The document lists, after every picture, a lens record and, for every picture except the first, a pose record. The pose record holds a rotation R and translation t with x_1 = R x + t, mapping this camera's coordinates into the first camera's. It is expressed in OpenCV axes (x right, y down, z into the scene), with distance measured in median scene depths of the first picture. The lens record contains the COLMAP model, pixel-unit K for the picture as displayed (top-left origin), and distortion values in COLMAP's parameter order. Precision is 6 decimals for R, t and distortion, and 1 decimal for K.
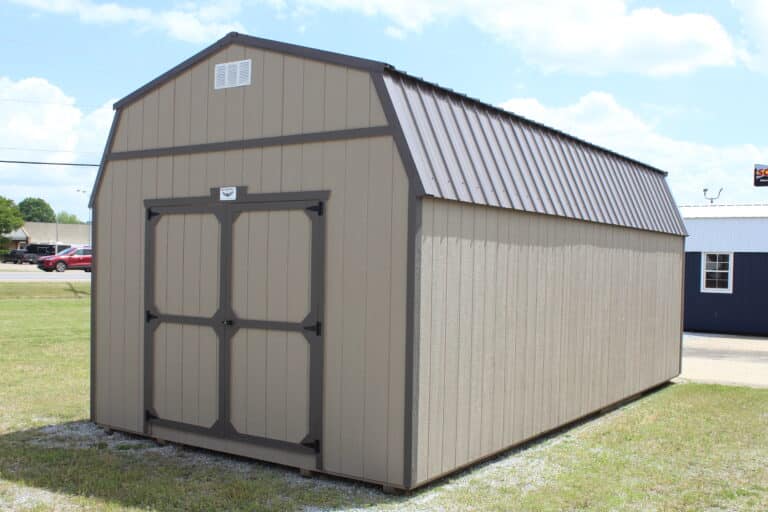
lens RADIAL K [[797.9, 0, 384.0], [0, 797.9, 256.0], [0, 0, 1]] dist [0.006782, 0.004838]
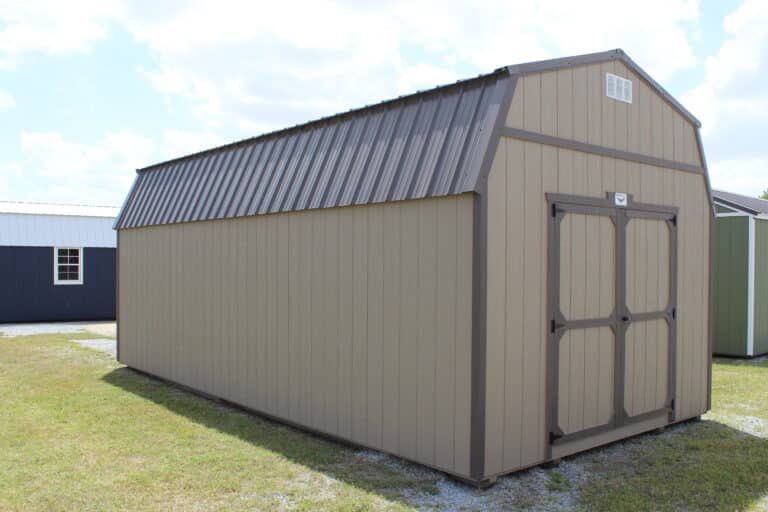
lens RADIAL K [[687.4, 0, 384.0], [0, 687.4, 256.0], [0, 0, 1]] dist [-0.013039, -0.003422]
pose [[0.263912, -0.004532, 0.964536, -1.122759], [-0.006951, 0.999954, 0.006601, -0.005577], [-0.964522, -0.008447, 0.263868, 1.021188]]
